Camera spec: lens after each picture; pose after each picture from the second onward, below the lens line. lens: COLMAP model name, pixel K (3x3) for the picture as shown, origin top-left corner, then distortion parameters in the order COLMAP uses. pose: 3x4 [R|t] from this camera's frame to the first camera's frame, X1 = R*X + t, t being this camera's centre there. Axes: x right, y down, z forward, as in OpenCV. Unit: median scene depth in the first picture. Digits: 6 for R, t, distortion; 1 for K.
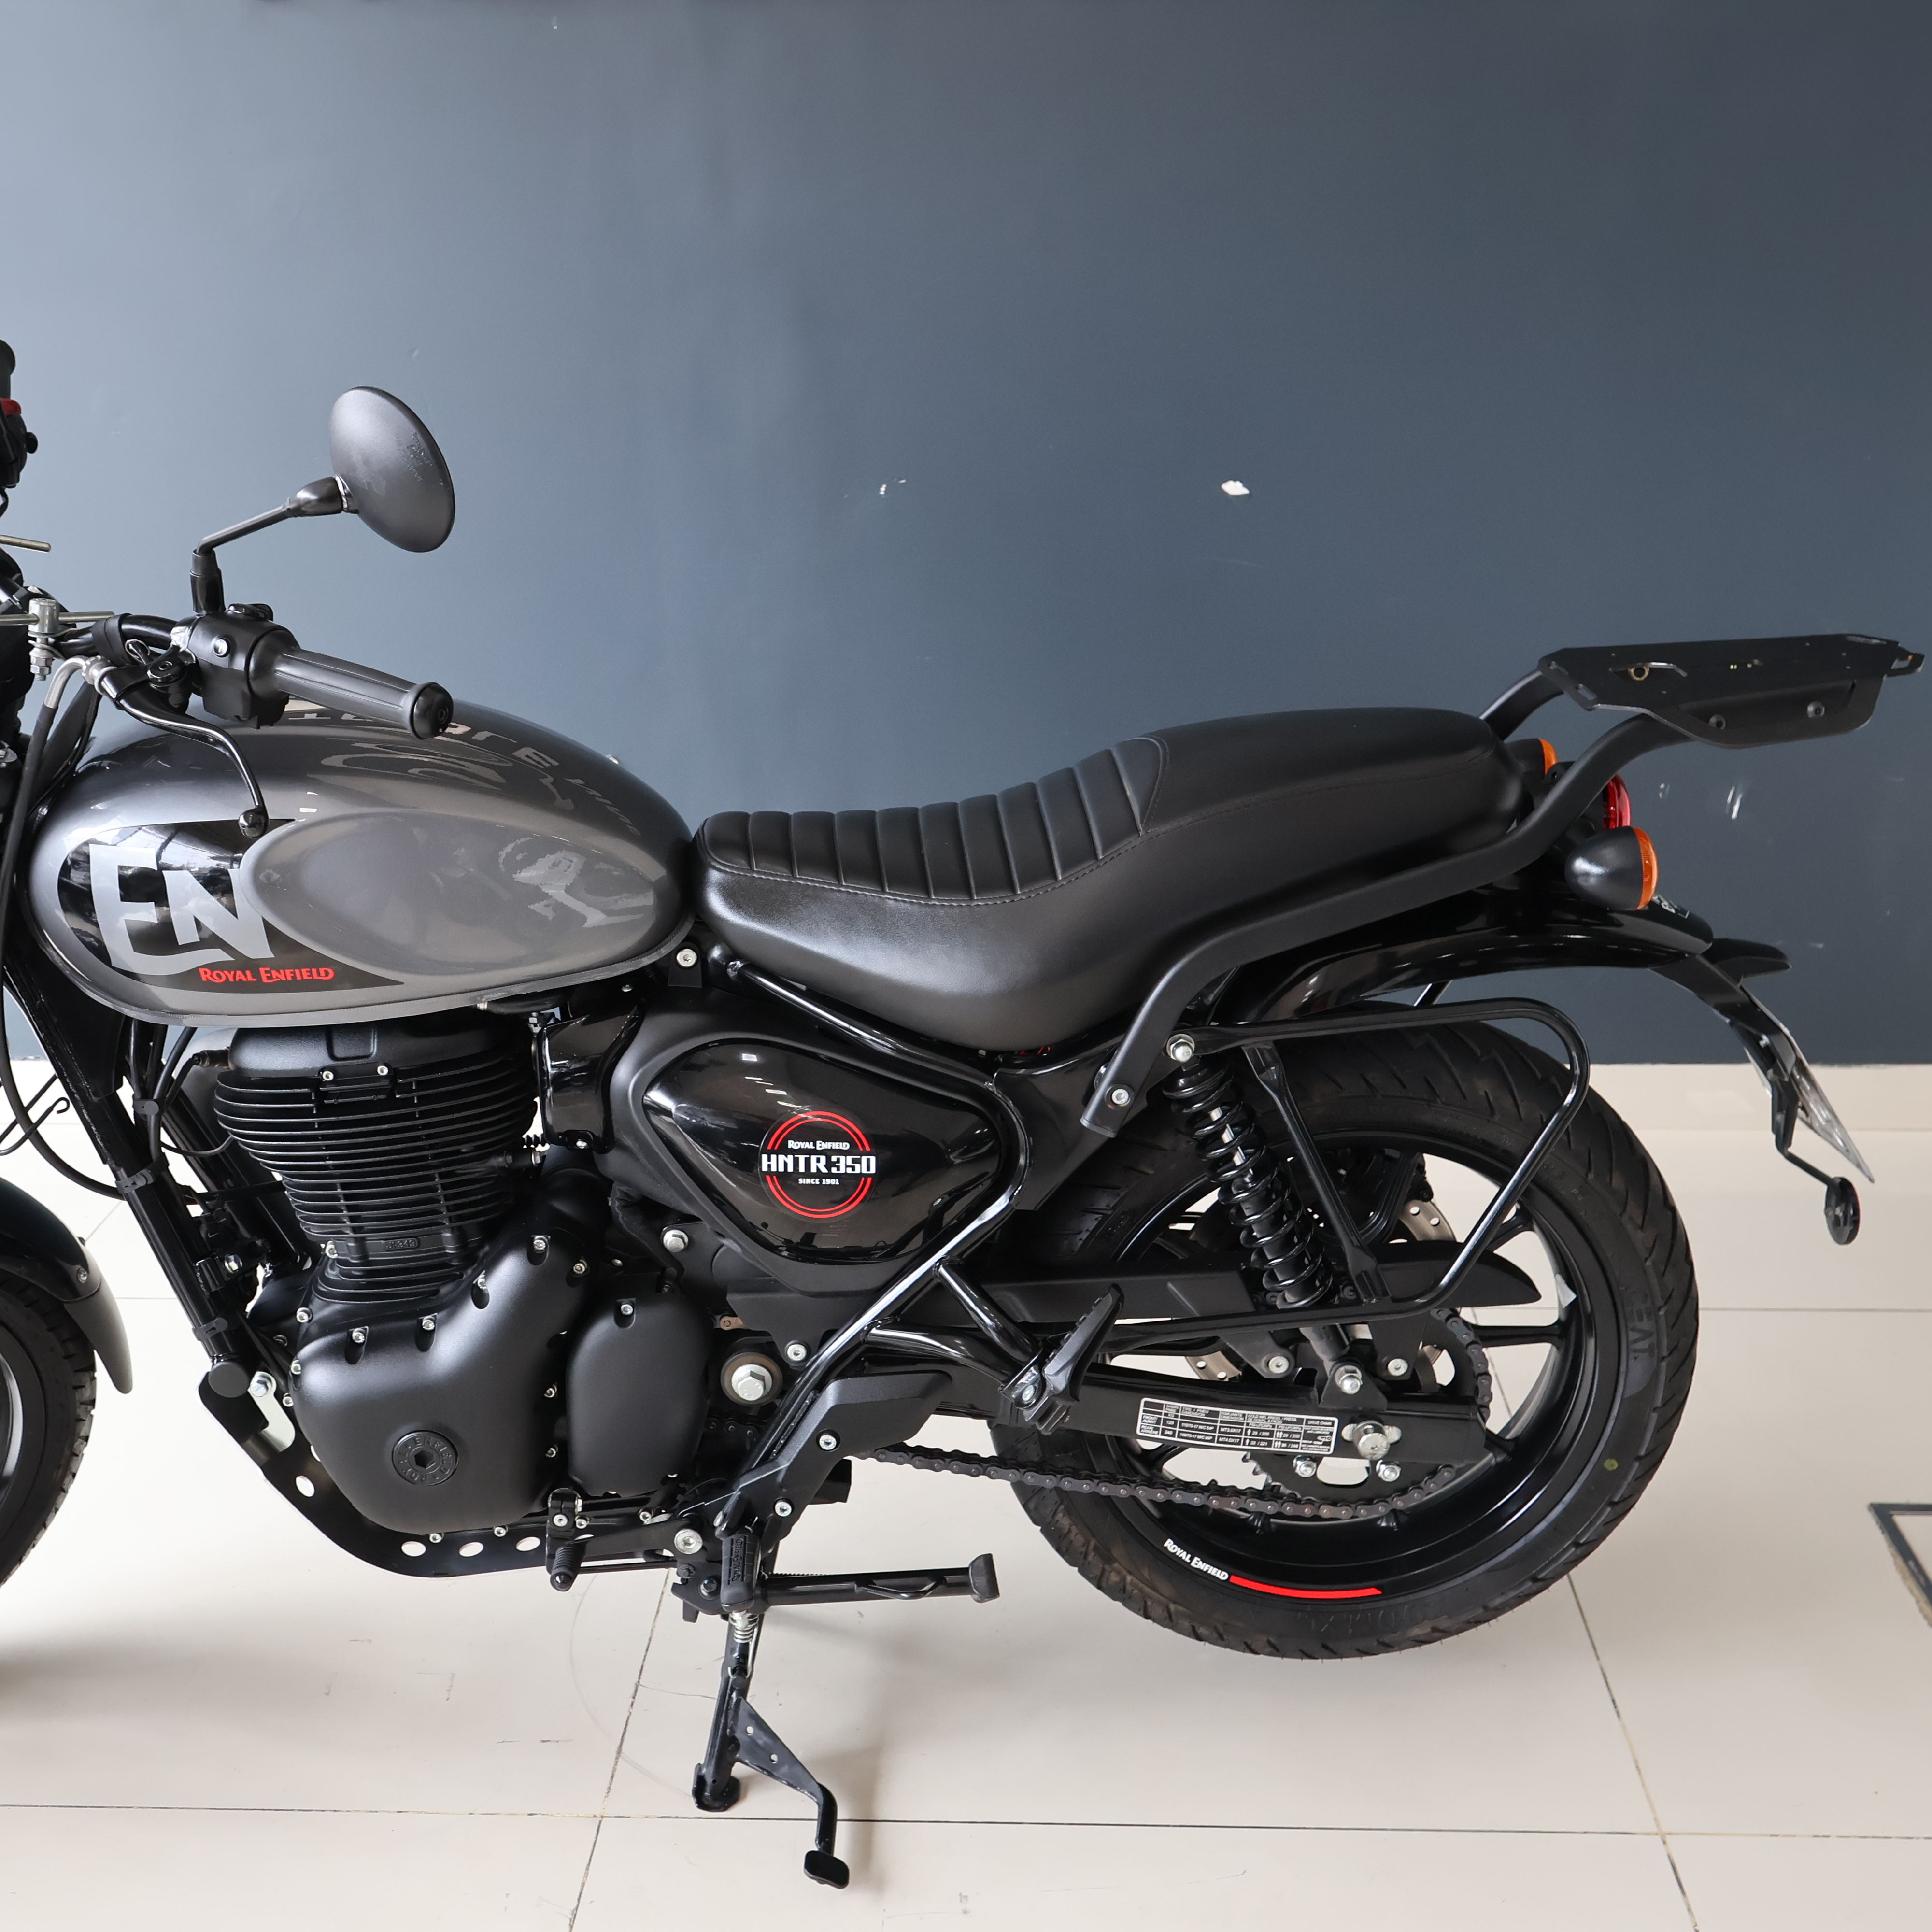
lens RADIAL K [[2161.7, 0, 969.6], [0, 2161.7, 959.7], [0, 0, 1]] dist [-0.001603, 0.019770]
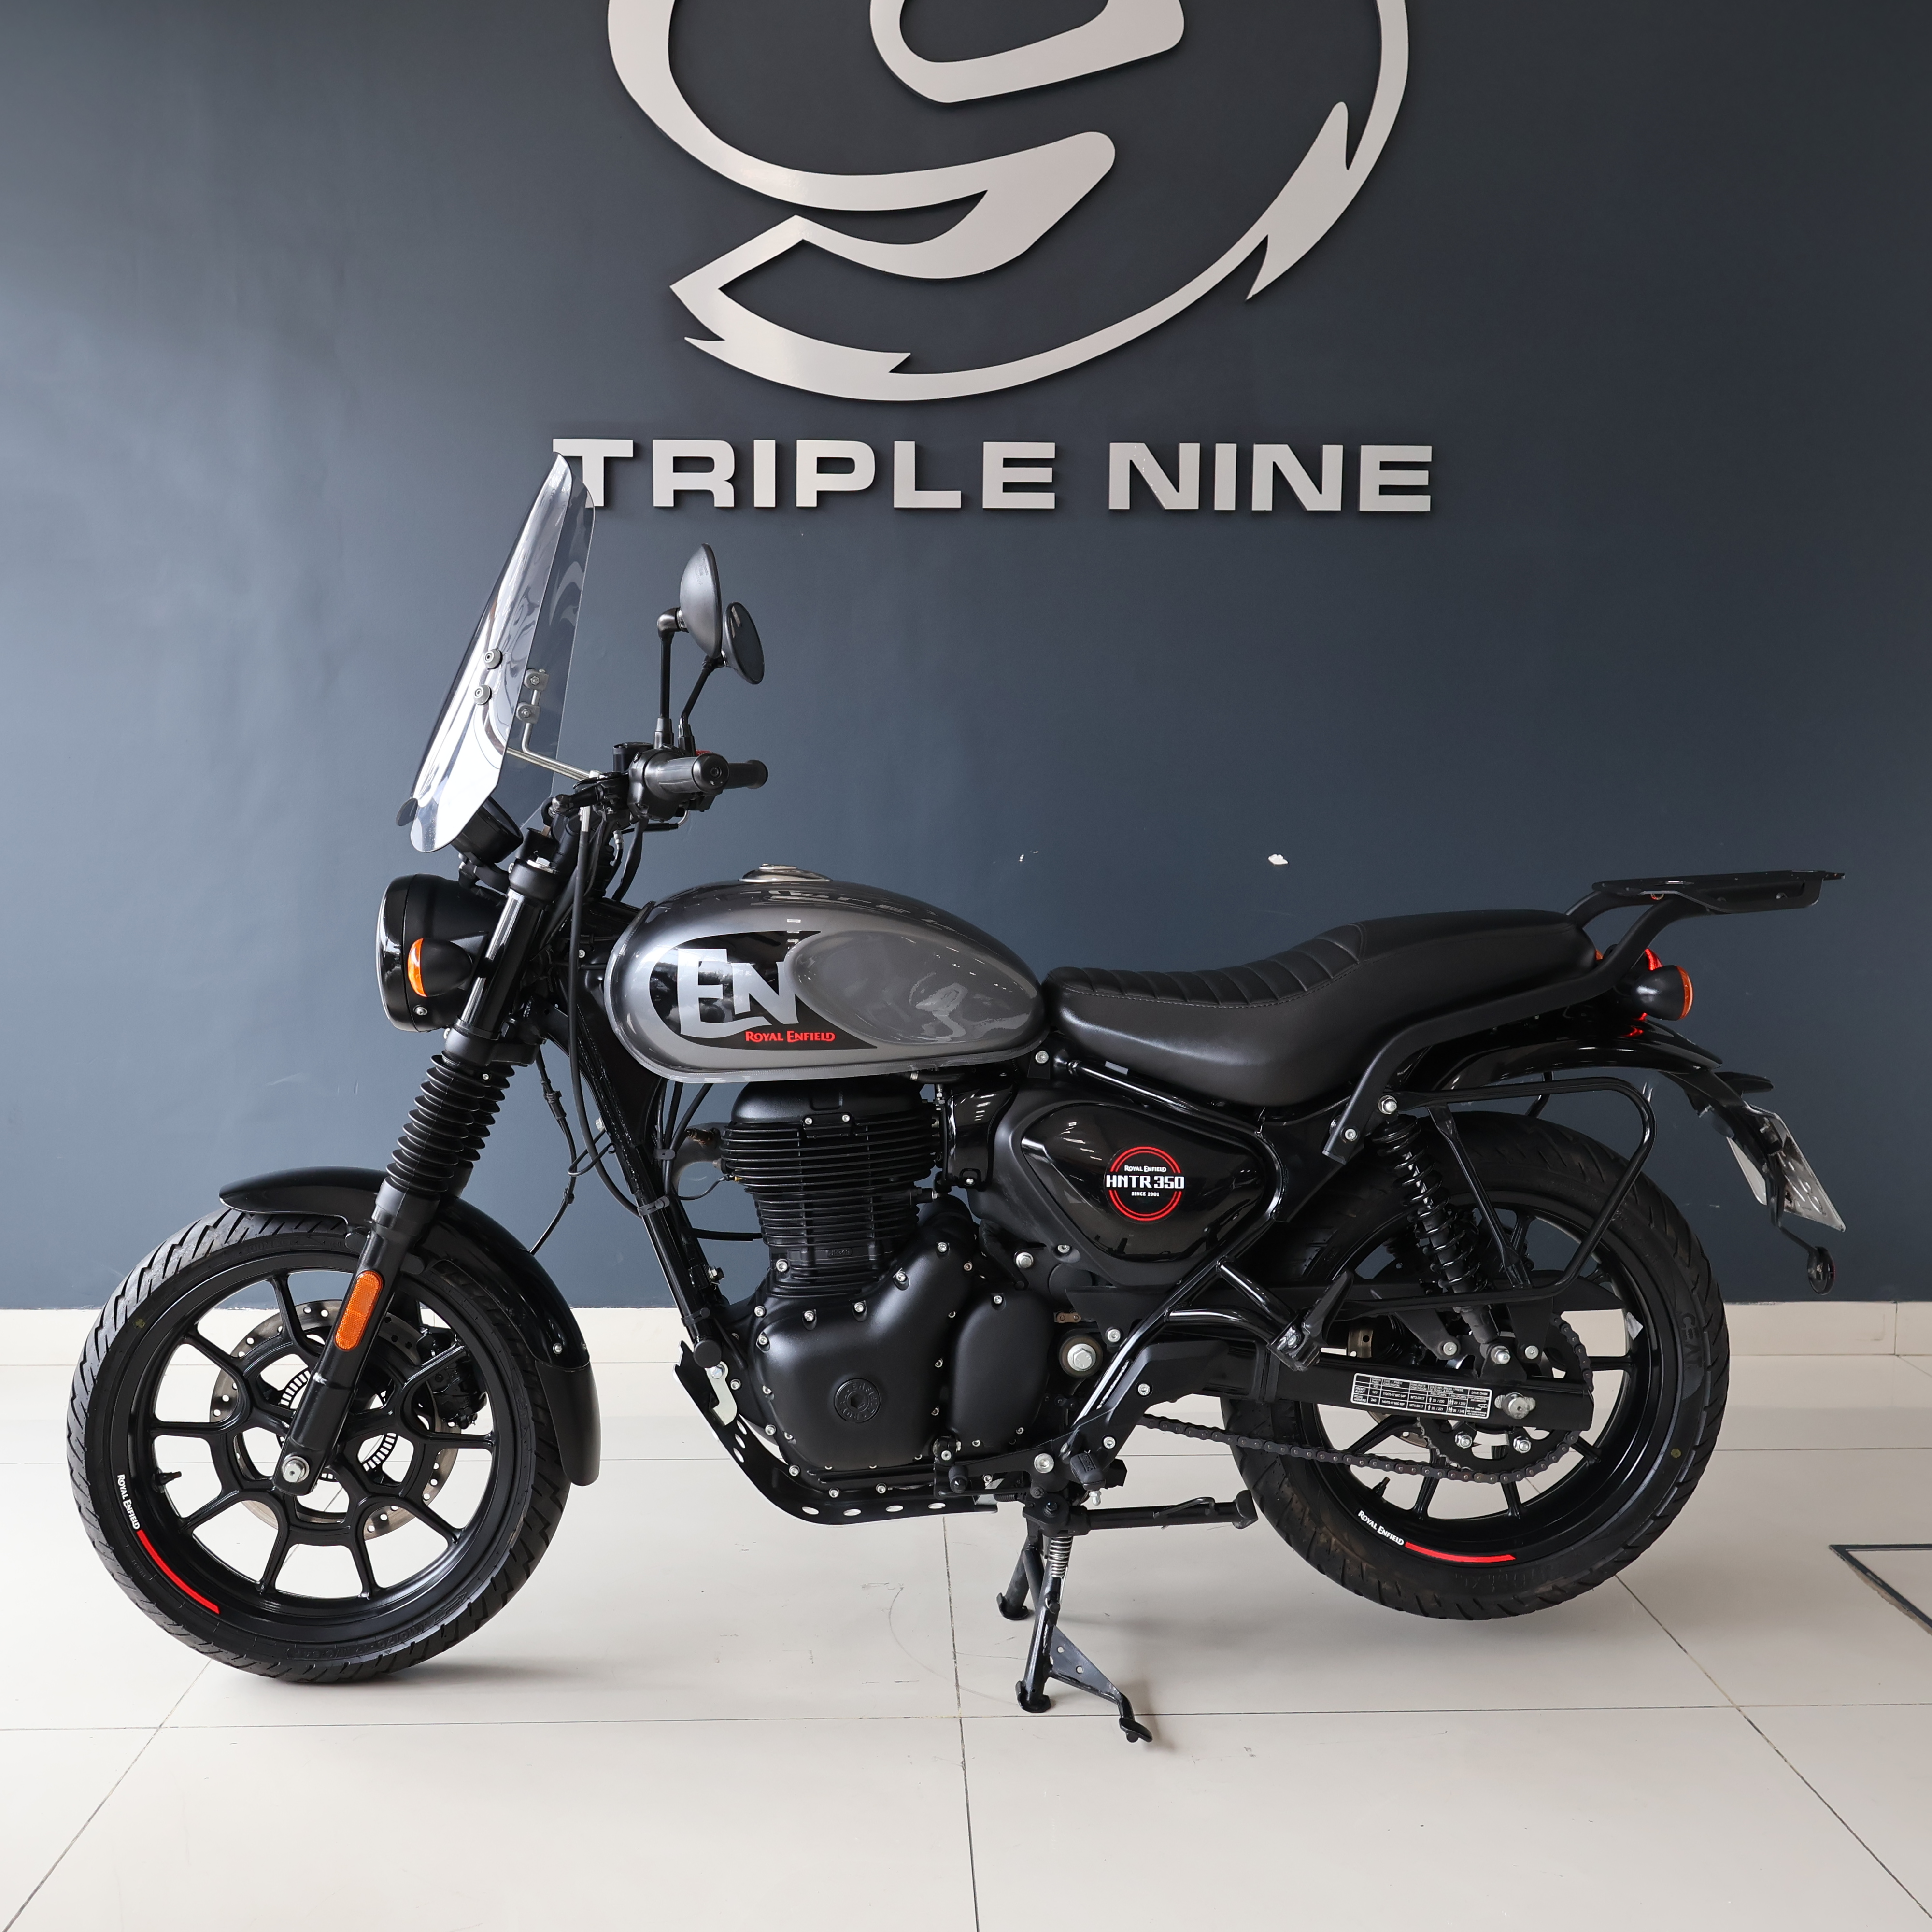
lens RADIAL K [[2011.3, 0, 976.7], [0, 2011.3, 965.3], [0, 0, 1]] dist [0.011399, -0.009342]
pose [[0.998738, 0.021258, 0.045498, -0.237680], [-0.008801, 0.966056, -0.258183, 0.291593], [-0.049442, 0.257457, 0.965024, -0.338295]]
